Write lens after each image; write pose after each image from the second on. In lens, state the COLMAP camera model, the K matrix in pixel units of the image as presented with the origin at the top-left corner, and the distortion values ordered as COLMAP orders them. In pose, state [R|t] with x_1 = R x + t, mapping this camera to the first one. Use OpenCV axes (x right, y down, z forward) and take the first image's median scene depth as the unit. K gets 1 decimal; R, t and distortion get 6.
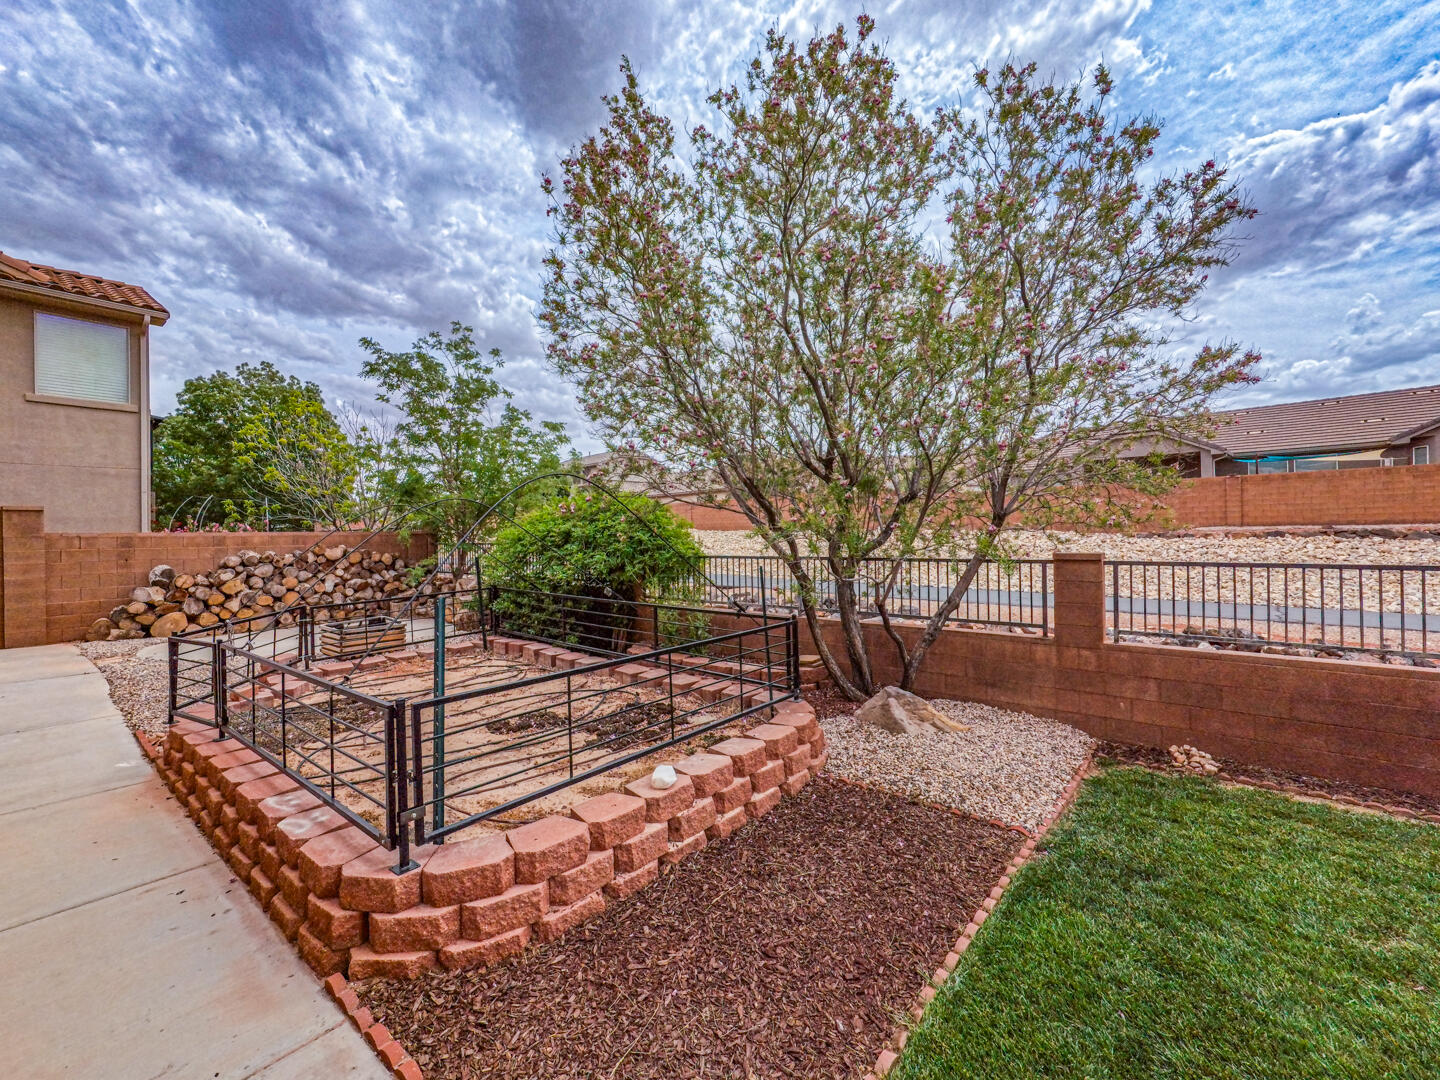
lens RADIAL K [[592.3, 0, 720.0], [0, 592.3, 540.0], [0, 0, 1]] dist [-0.021345, 0.011614]
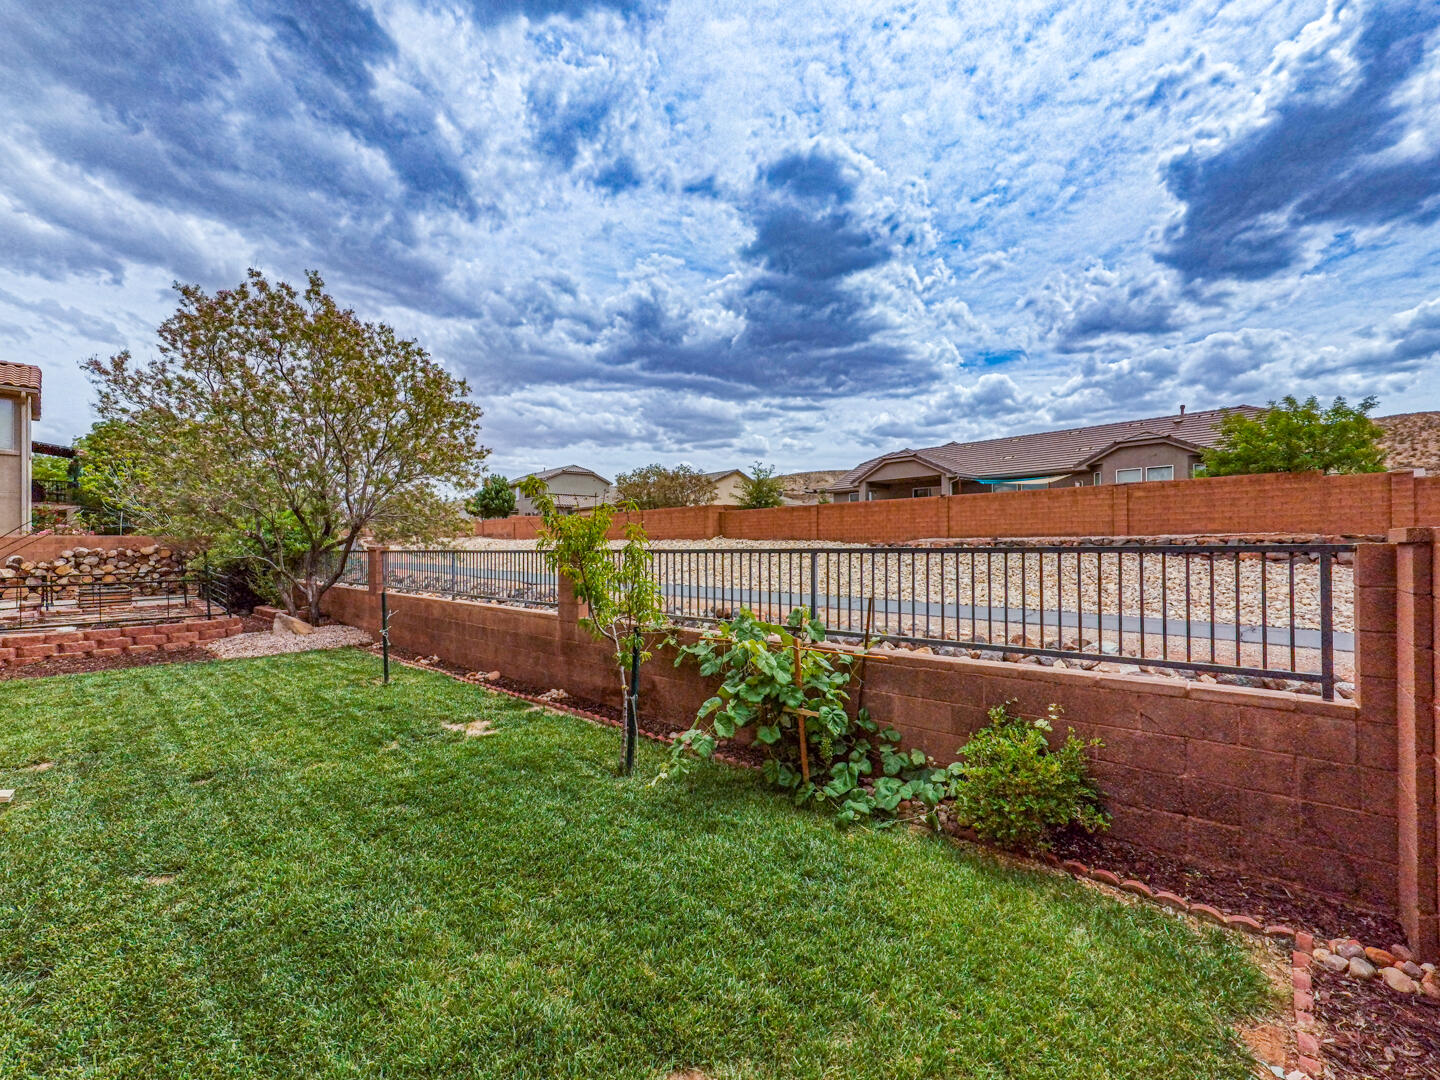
lens RADIAL K [[607.8, 0, 726.5], [0, 607.8, 543.2], [0, 0, 1]] dist [-0.024231, 0.013003]
pose [[0.998582, 0.007992, -0.052639, 1.137465], [-0.008787, 0.999850, -0.014898, 0.019283], [0.052512, 0.015339, 0.998502, -0.562835]]
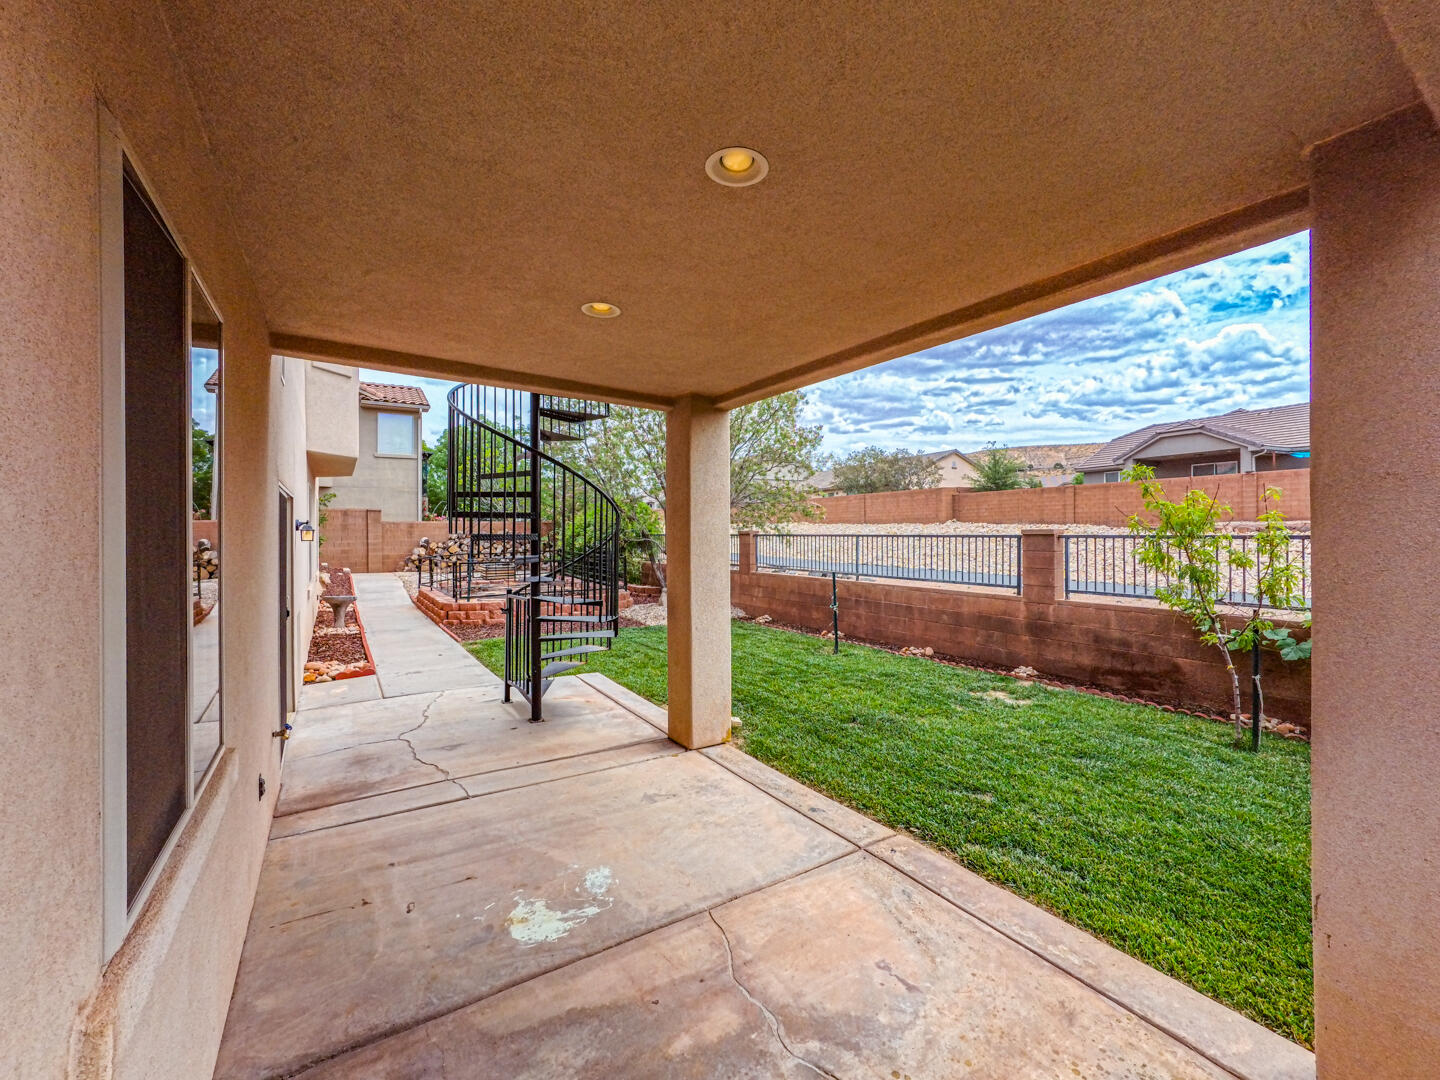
lens RADIAL K [[607.8, 0, 726.5], [0, 607.8, 543.2], [0, 0, 1]] dist [-0.024231, 0.013003]
pose [[0.947694, 0.015507, -0.318803, 0.764669], [-0.010892, 0.999809, 0.016252, 0.019910], [0.318994, -0.011930, 0.947682, -0.703289]]
